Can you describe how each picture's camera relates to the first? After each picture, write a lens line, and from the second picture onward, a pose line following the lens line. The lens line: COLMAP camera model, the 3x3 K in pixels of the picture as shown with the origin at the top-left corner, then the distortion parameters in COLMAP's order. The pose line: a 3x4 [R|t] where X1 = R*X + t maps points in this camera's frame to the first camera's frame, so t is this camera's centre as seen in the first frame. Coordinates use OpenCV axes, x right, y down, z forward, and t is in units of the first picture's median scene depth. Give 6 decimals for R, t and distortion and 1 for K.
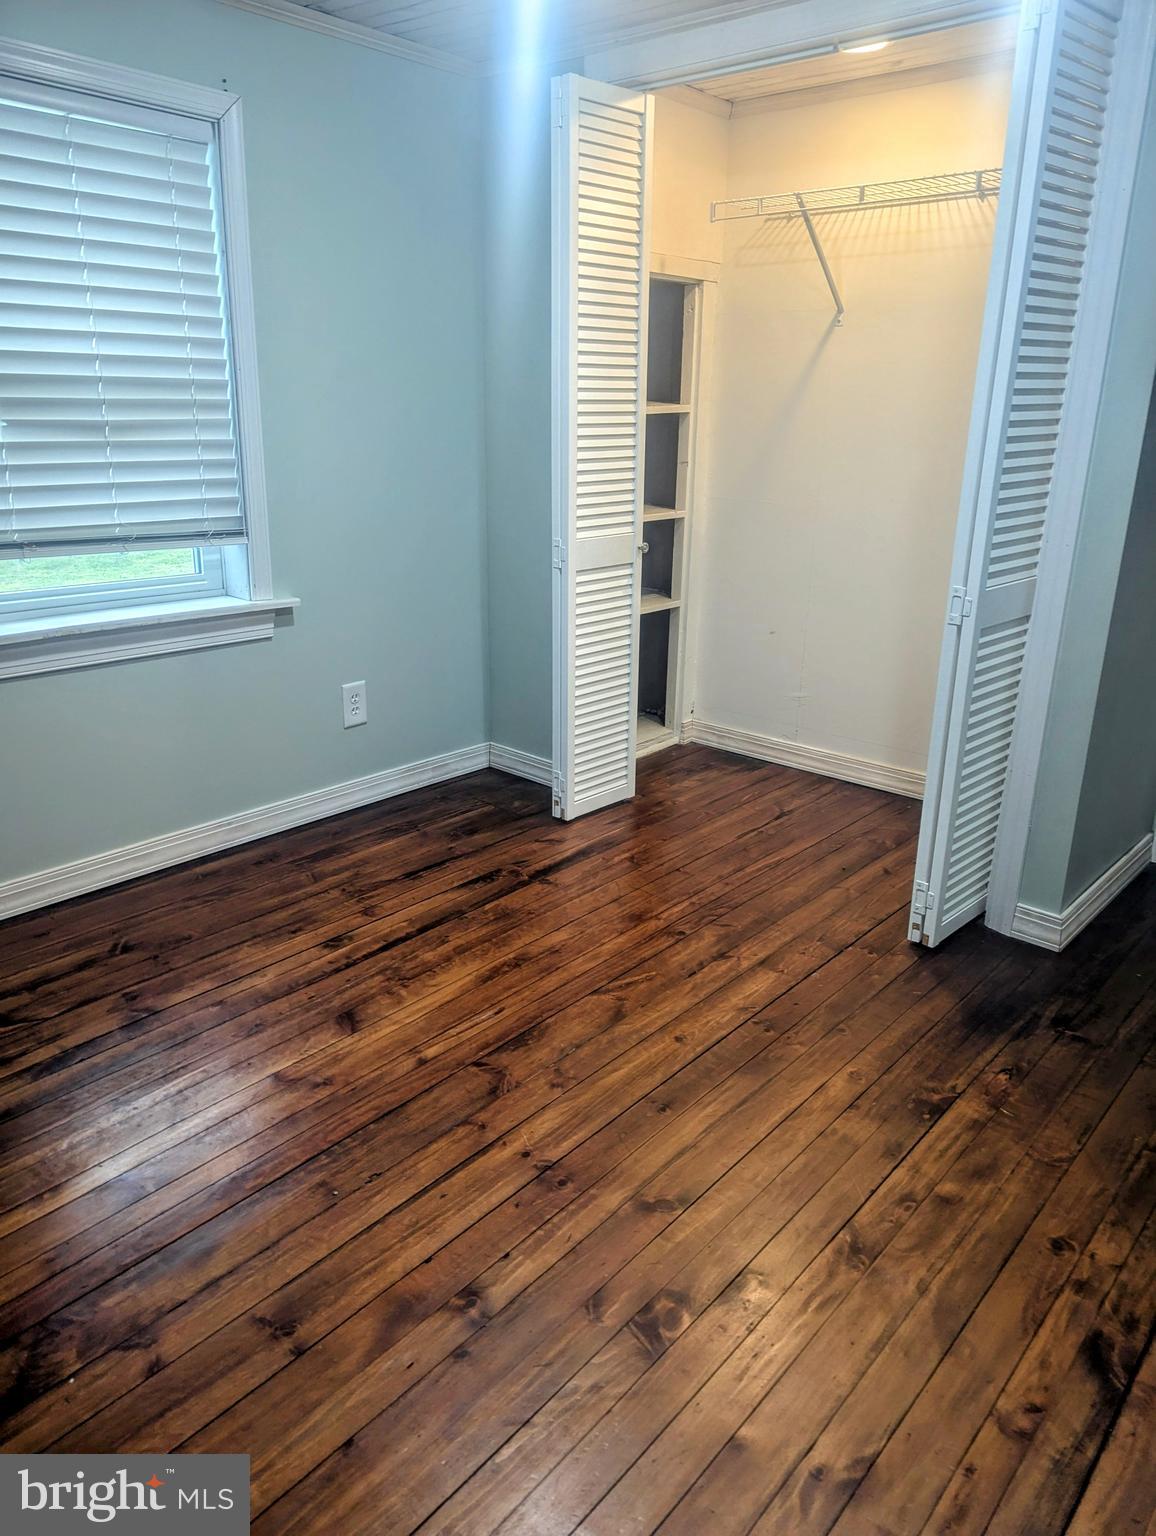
lens RADIAL K [[1069.5, 0, 586.6], [0, 1069.5, 764.5], [0, 0, 1]] dist [0.064329, -0.042862]
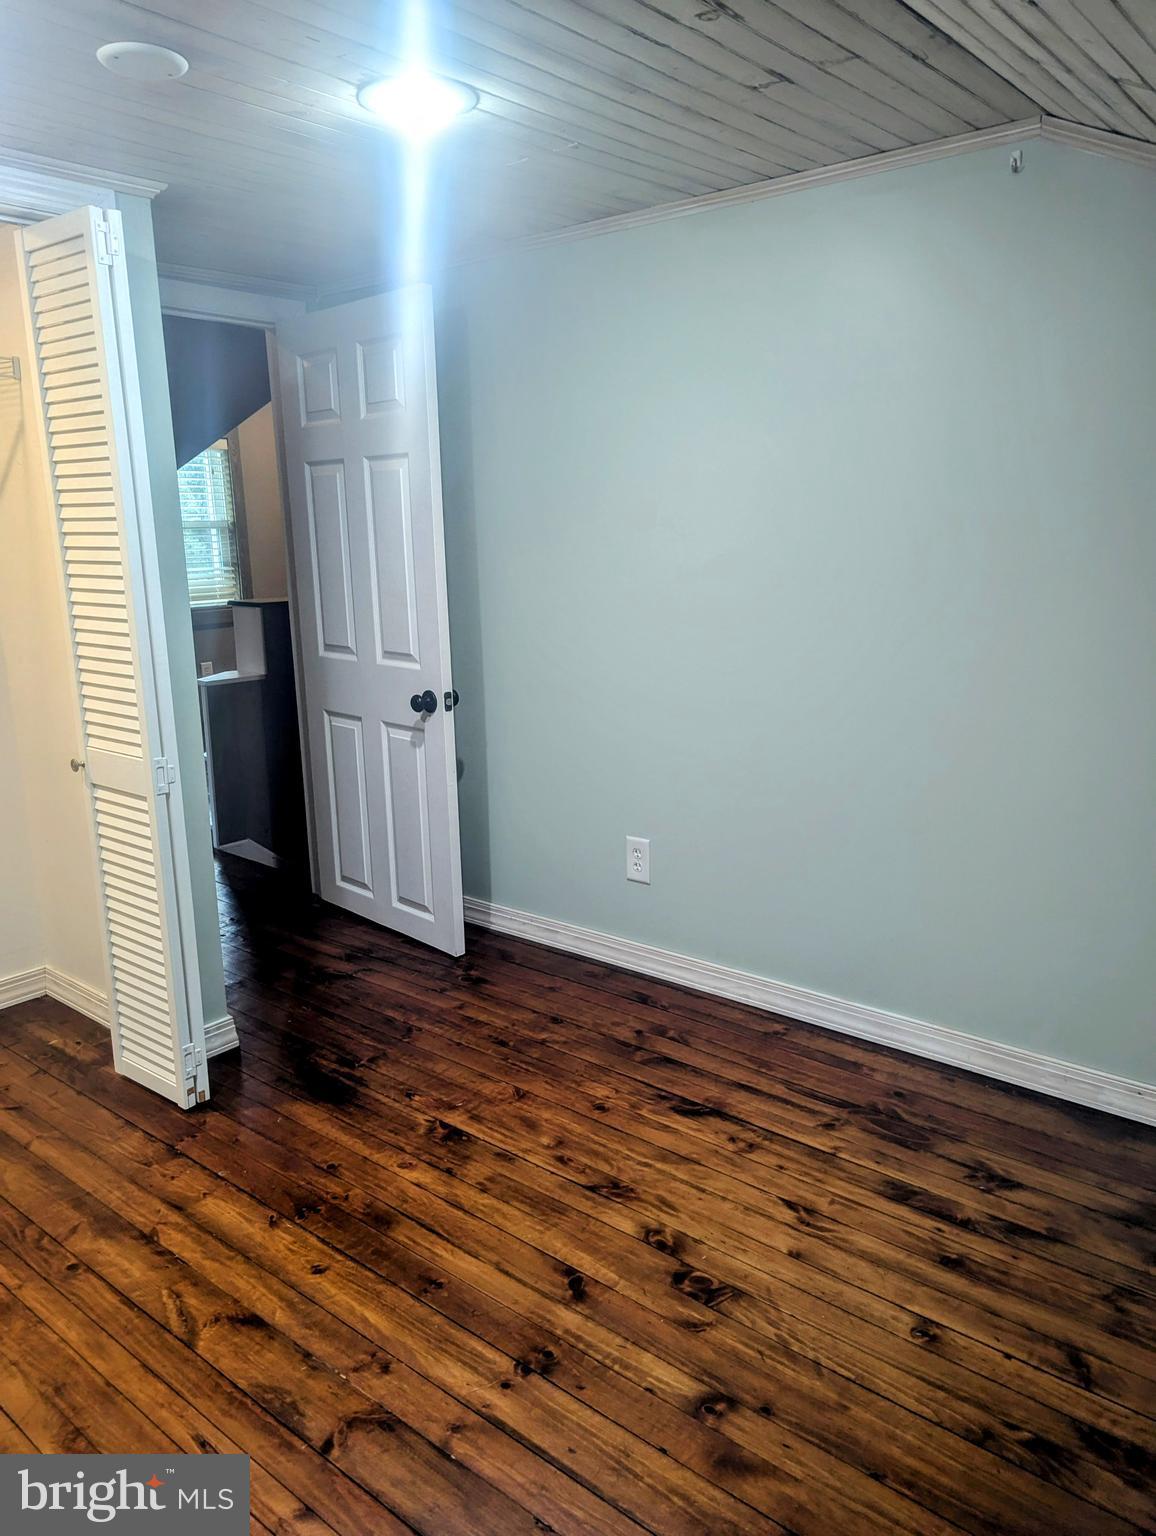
lens RADIAL K [[1073.7, 0, 570.8], [0, 1073.7, 763.1], [0, 0, 1]] dist [0.033867, -0.022083]
pose [[-0.014740, -0.223745, 0.974536, -0.891599], [0.343661, 0.914134, 0.215075, -0.325594], [-0.938978, 0.338080, 0.063418, 0.745988]]
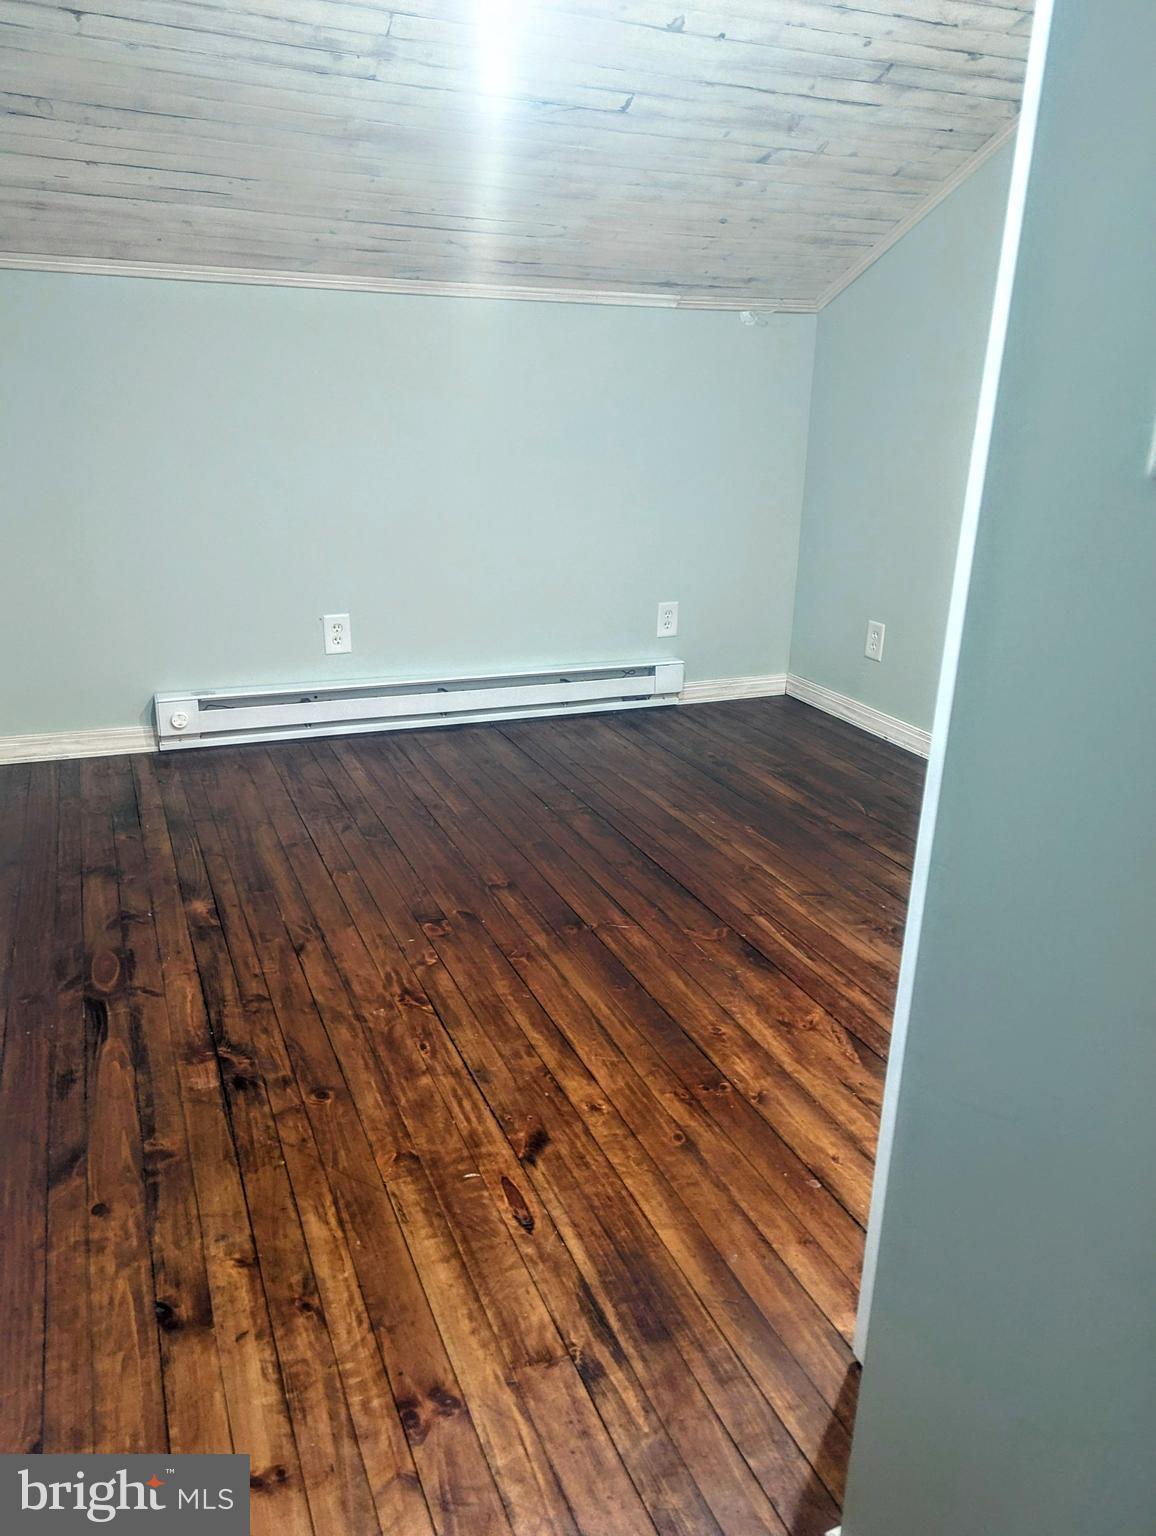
lens RADIAL K [[1073.7, 0, 570.8], [0, 1073.7, 763.1], [0, 0, 1]] dist [0.033867, -0.022083]
pose [[-0.430360, 0.273063, -0.860365, 1.143497], [-0.327743, 0.840830, 0.430802, -0.403230], [0.841056, 0.467378, -0.272365, 1.304487]]
